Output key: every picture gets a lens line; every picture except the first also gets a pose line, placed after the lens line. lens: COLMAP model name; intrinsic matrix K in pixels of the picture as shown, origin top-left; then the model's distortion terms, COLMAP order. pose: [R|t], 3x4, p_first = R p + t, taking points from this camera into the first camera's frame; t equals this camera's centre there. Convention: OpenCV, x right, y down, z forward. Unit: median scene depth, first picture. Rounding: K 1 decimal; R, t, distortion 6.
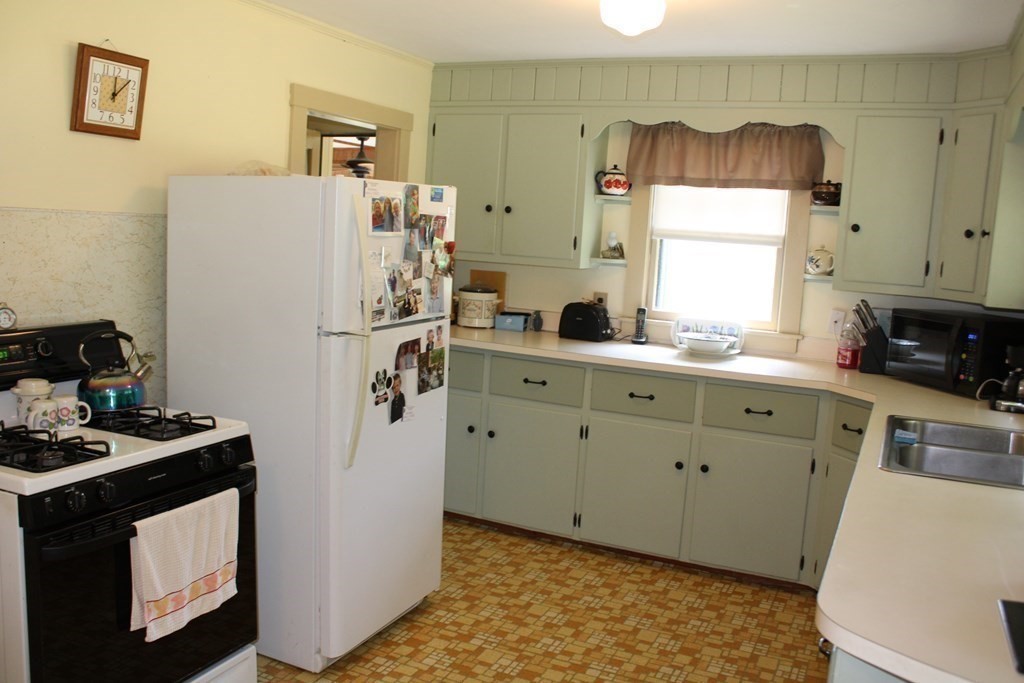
lens RADIAL K [[881.8, 0, 488.3], [0, 881.8, 344.5], [0, 0, 1]] dist [-0.163617, 0.151725]
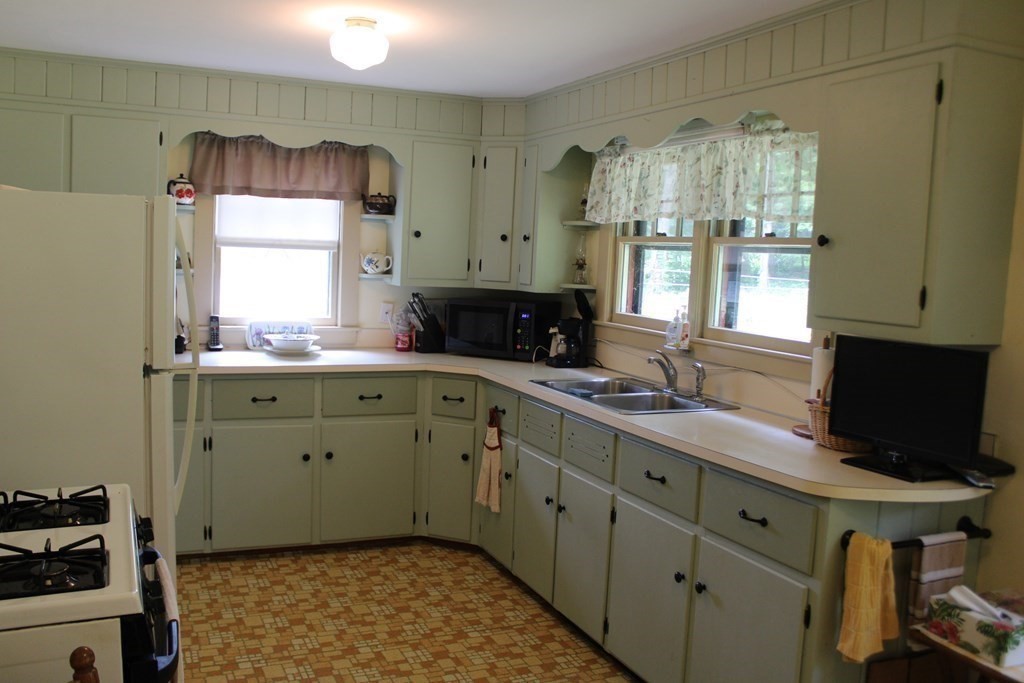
lens RADIAL K [[881.8, 0, 488.3], [0, 881.8, 344.5], [0, 0, 1]] dist [-0.163617, 0.151725]
pose [[0.657426, -0.103692, 0.746351, -0.411397], [0.093558, 0.994055, 0.055695, -0.038203], [-0.747689, 0.033211, 0.663218, 0.105949]]
